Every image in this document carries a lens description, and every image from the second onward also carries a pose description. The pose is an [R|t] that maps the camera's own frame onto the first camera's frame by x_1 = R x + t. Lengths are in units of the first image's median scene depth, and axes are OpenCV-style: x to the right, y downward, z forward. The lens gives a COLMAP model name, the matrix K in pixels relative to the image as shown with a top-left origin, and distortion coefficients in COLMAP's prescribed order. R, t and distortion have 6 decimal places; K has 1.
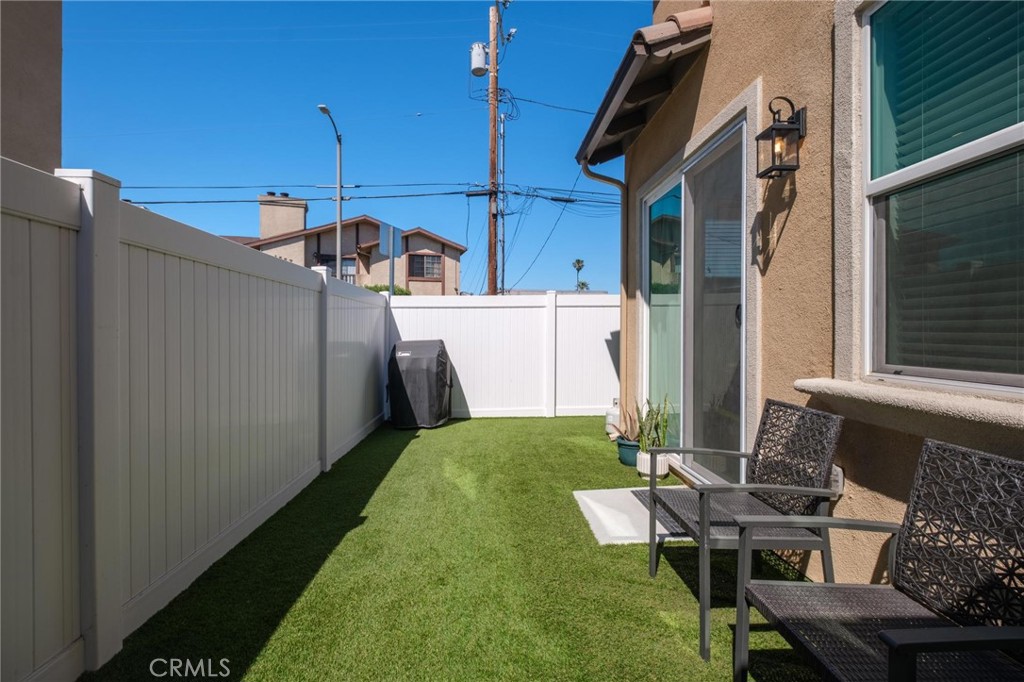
lens RADIAL K [[458.1, 0, 512.0], [0, 458.1, 341.0], [0, 0, 1]] dist [0.001898, -0.004878]
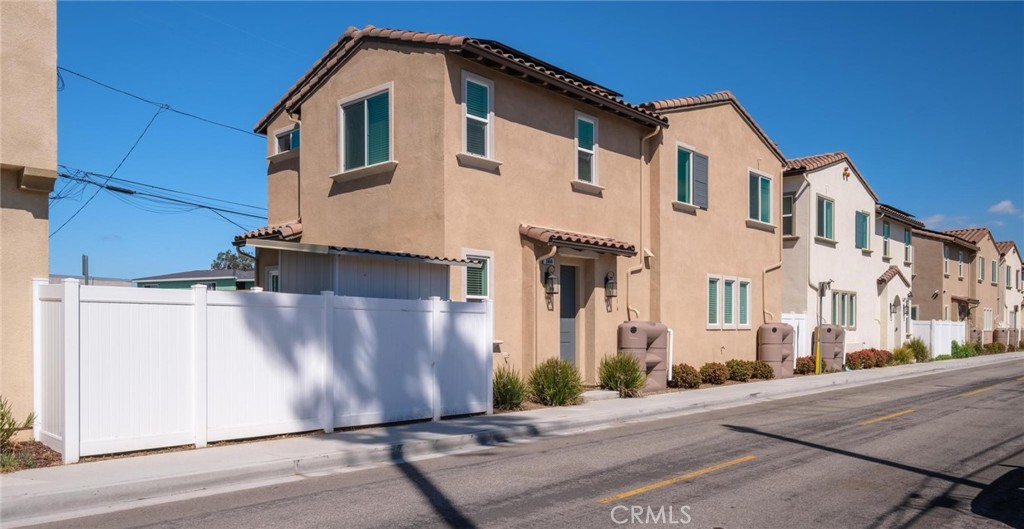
lens RADIAL K [[732.0, 0, 512.0], [0, 732.0, 264.5], [0, 0, 1]] dist [0.037997, 0.000198]
pose [[0.711210, 0.071025, 0.699382, -2.248954], [0.007044, 0.994113, -0.108120, 0.117237], [-0.702944, 0.081822, 0.706523, -3.909540]]
